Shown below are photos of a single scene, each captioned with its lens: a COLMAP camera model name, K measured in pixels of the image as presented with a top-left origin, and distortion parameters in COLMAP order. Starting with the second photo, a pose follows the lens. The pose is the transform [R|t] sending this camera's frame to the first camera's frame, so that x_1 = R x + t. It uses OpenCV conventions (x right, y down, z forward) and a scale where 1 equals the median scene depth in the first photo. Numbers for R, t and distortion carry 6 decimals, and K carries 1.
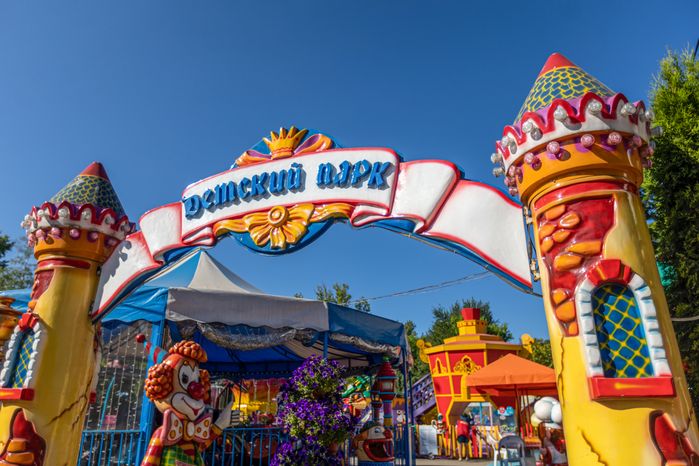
lens RADIAL K [[503.3, 0, 348.0], [0, 503.3, 229.8], [0, 0, 1]] dist [0.001143, -0.005714]
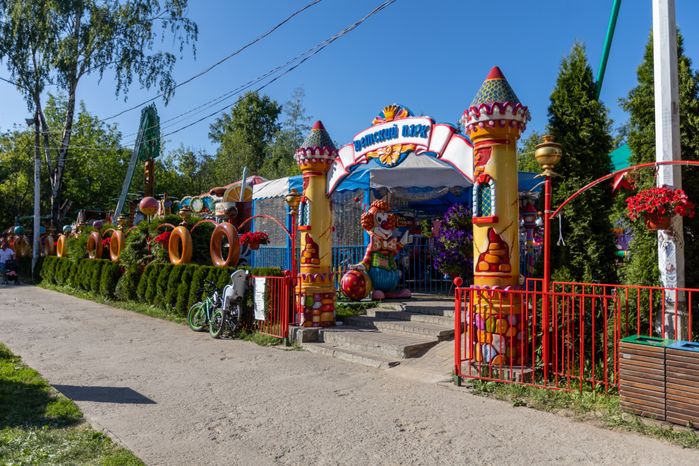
lens RADIAL K [[537.9, 0, 349.5], [0, 537.9, 233.0], [0, 0, 1]] dist [-0.000835, -0.000169]
pose [[0.884490, -0.015517, -0.466300, 0.776477], [0.162123, 0.947388, 0.275992, -0.349610], [0.437485, -0.319711, 0.840471, -1.153719]]
